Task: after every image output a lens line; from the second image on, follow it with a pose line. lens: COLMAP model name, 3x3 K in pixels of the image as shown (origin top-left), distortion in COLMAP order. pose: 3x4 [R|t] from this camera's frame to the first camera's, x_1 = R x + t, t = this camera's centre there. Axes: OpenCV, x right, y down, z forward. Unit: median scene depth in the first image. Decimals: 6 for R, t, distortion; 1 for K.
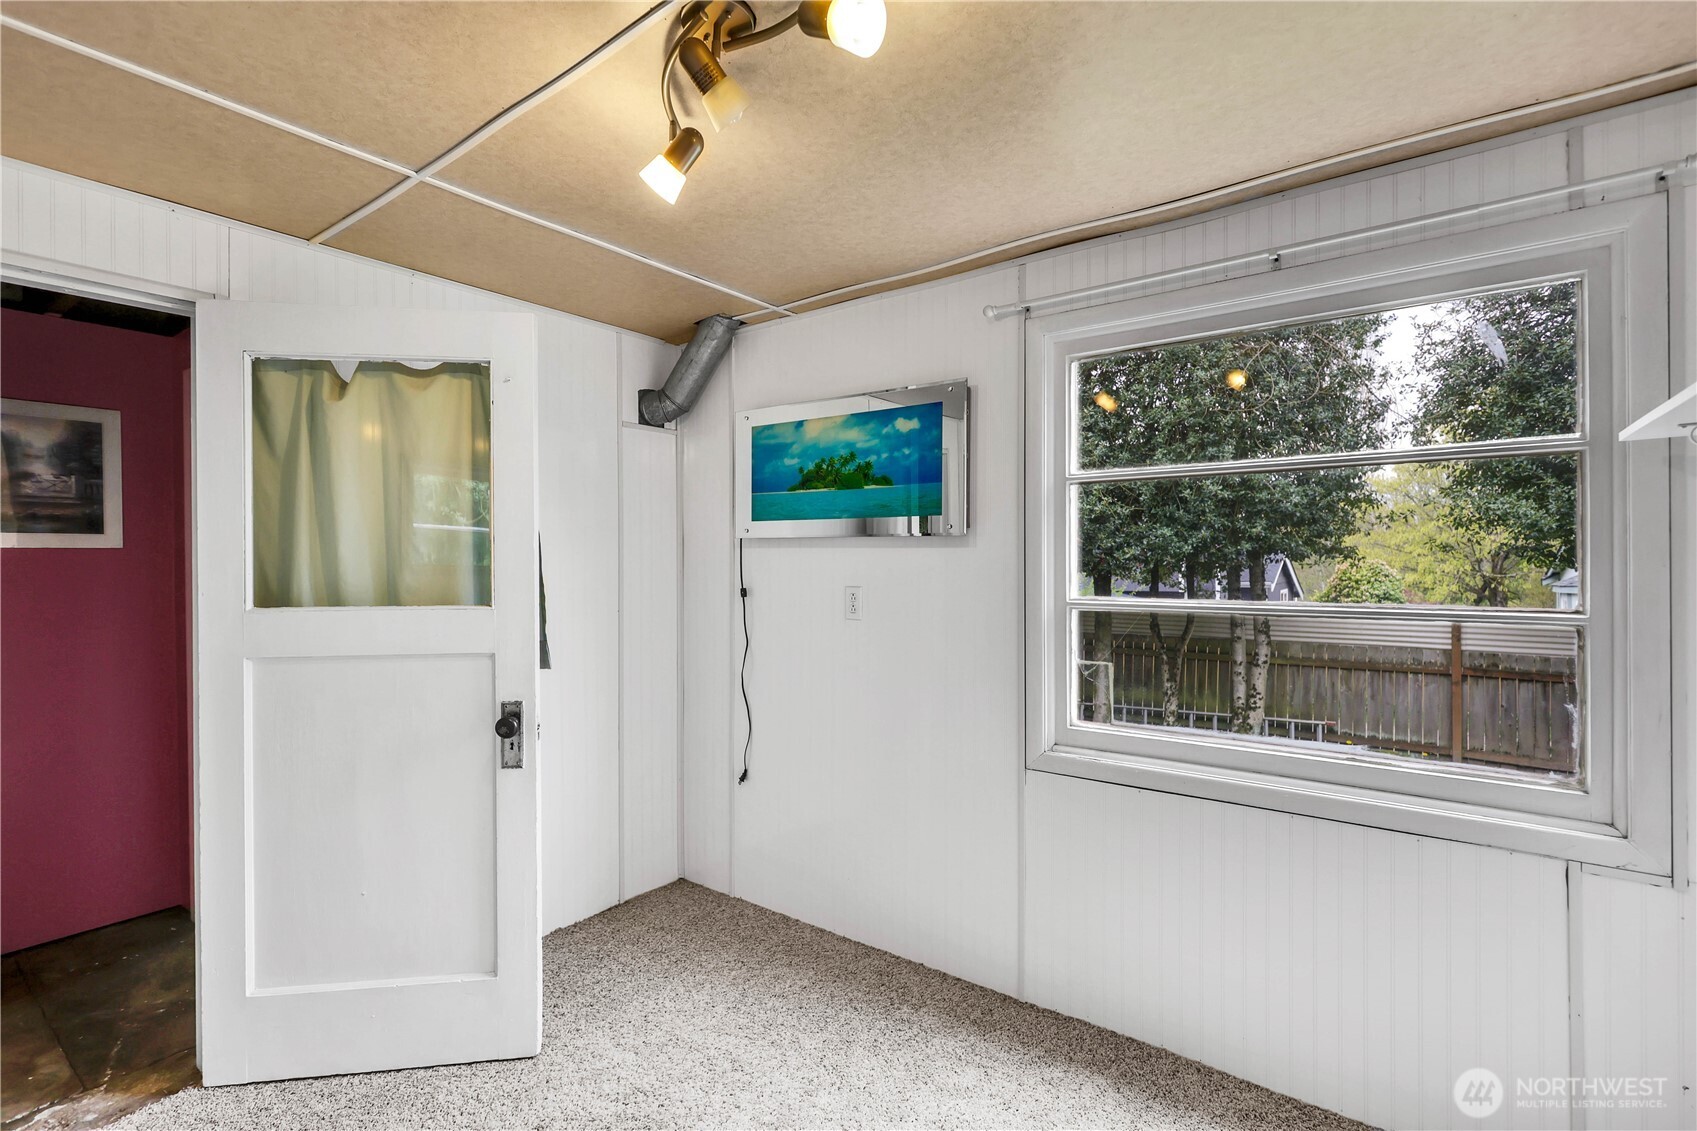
lens RADIAL K [[781.9, 0, 848.5], [0, 781.9, 565.5], [0, 0, 1]] dist [-0.002124, -0.000307]
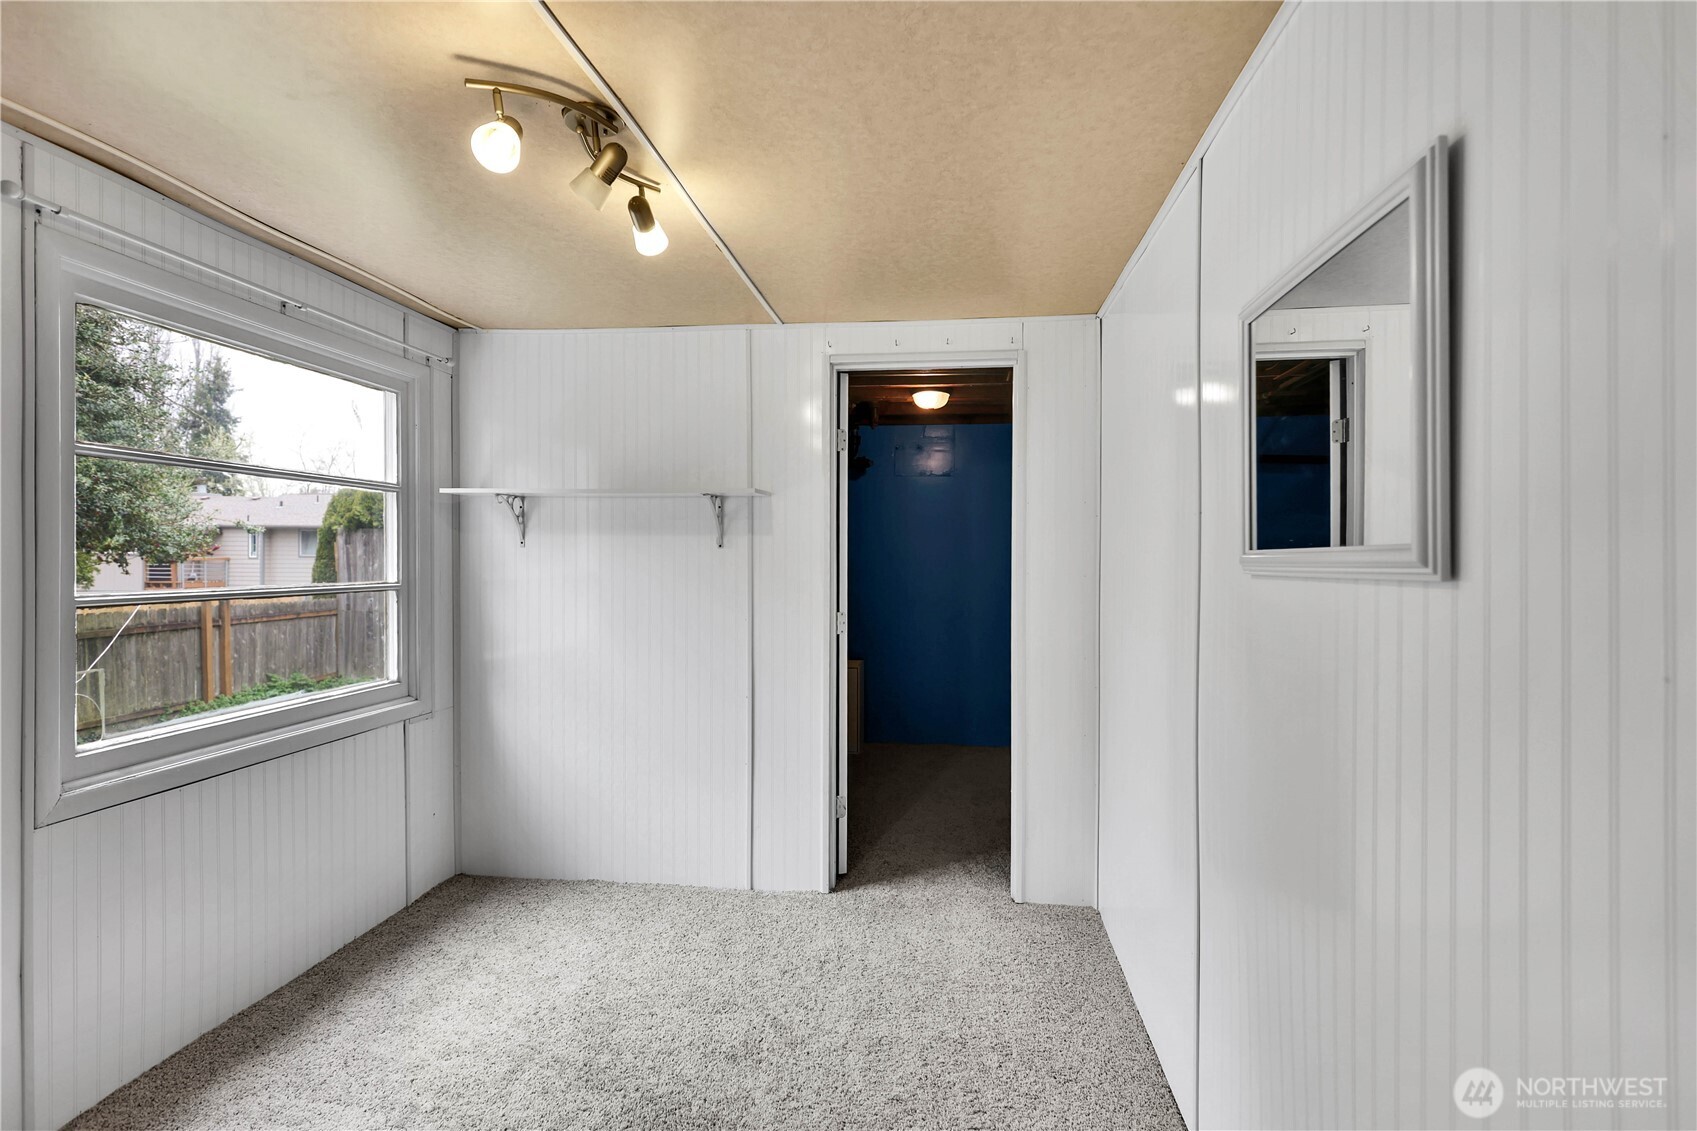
lens RADIAL K [[781.9, 0, 848.5], [0, 781.9, 565.5], [0, 0, 1]] dist [-0.002124, -0.000307]
pose [[-0.489503, -0.008371, 0.871962, -0.839723], [0.003428, 0.999928, 0.011524, 0.004927], [-0.871995, 0.008630, -0.489439, 0.730146]]
